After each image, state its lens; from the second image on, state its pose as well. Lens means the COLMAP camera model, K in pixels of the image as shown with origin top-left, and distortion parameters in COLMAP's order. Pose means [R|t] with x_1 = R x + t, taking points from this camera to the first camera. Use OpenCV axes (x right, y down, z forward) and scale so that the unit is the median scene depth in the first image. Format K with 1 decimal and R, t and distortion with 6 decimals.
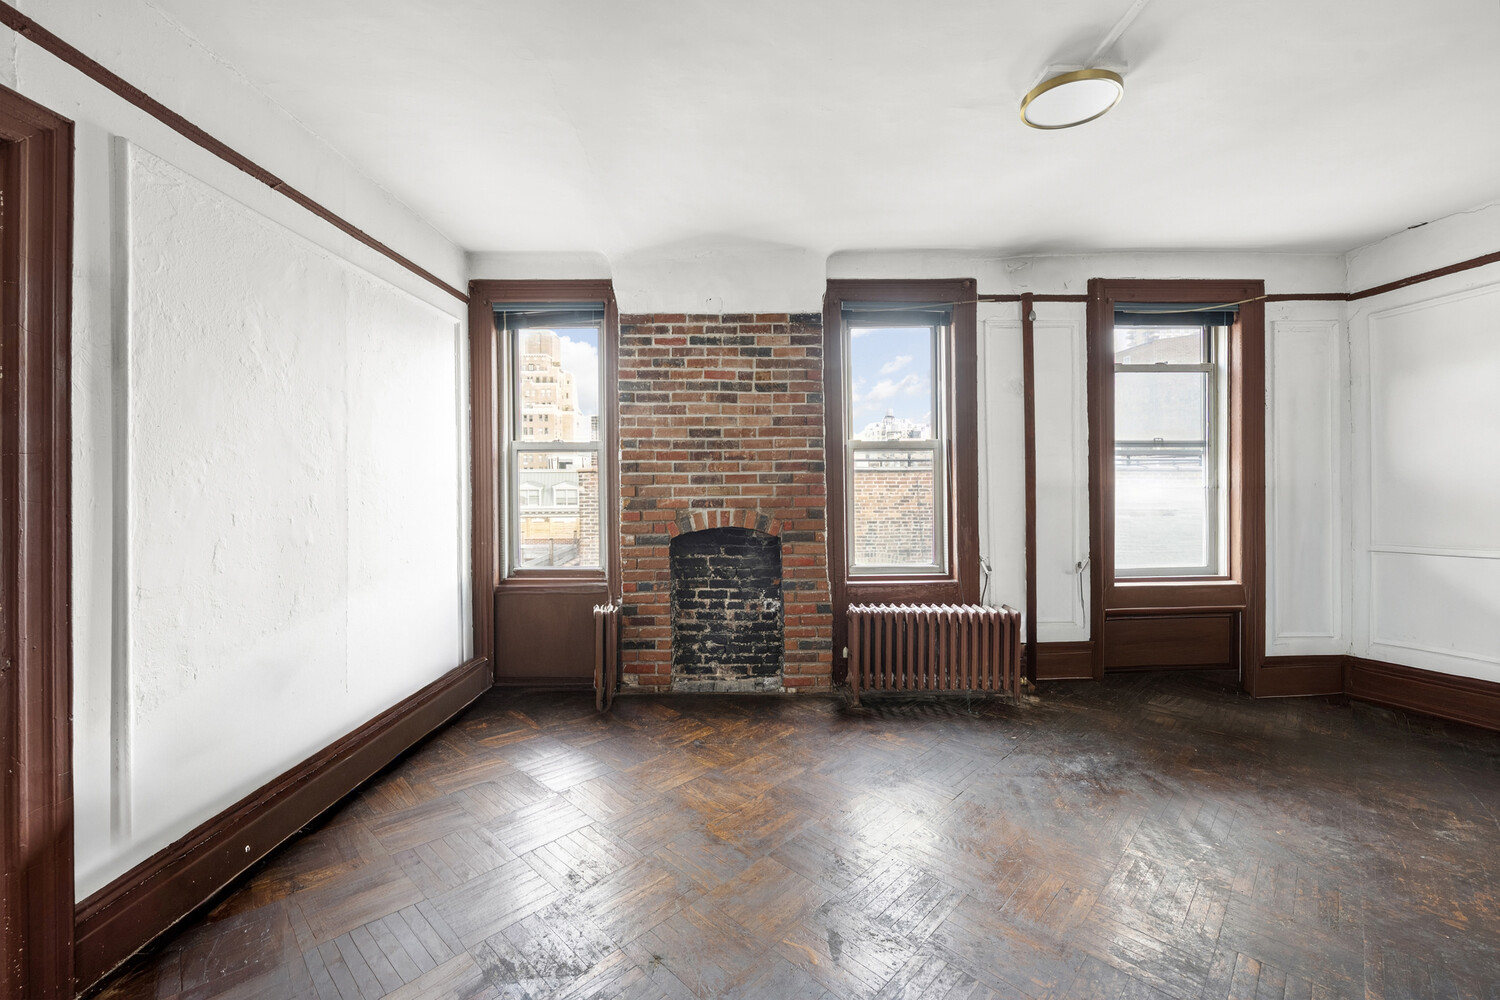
lens RADIAL K [[555.4, 0, 825.3], [0, 555.4, 473.4], [0, 0, 1]] dist [0.000493, -0.000174]
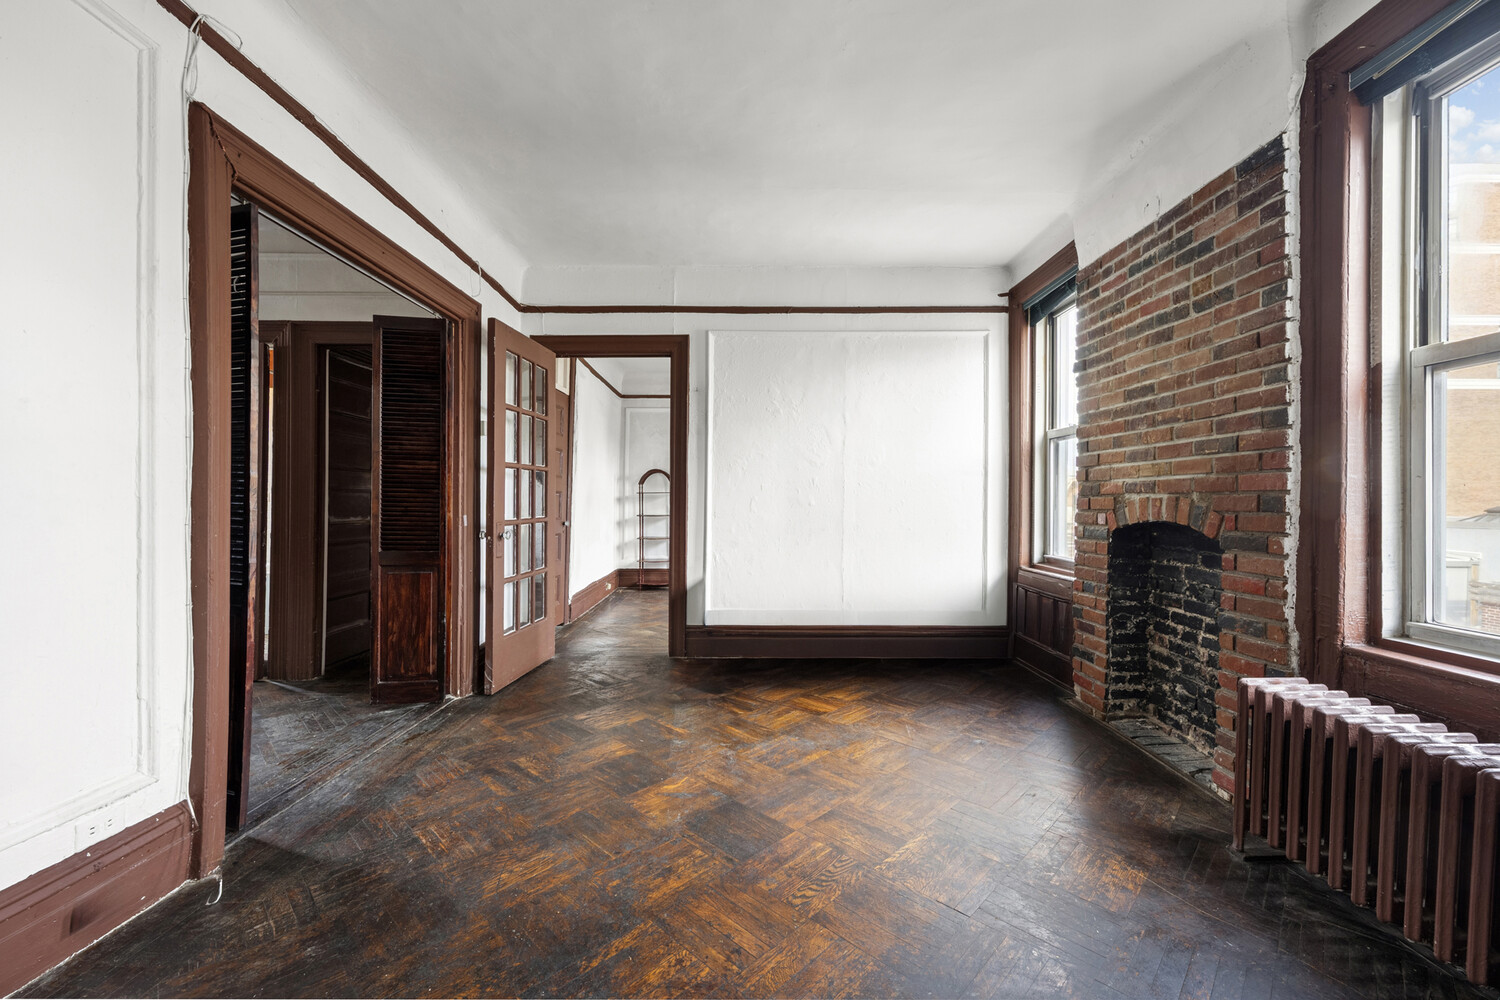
lens RADIAL K [[617.6, 0, 750.0], [0, 617.6, 500.0], [0, 0, 1]] dist [-0.000163, -0.000364]
pose [[-0.006309, 0.004311, -0.999971, 0.601731], [0.014921, 0.999880, 0.004217, 0.058740], [0.999869, -0.014894, -0.006372, 0.484609]]
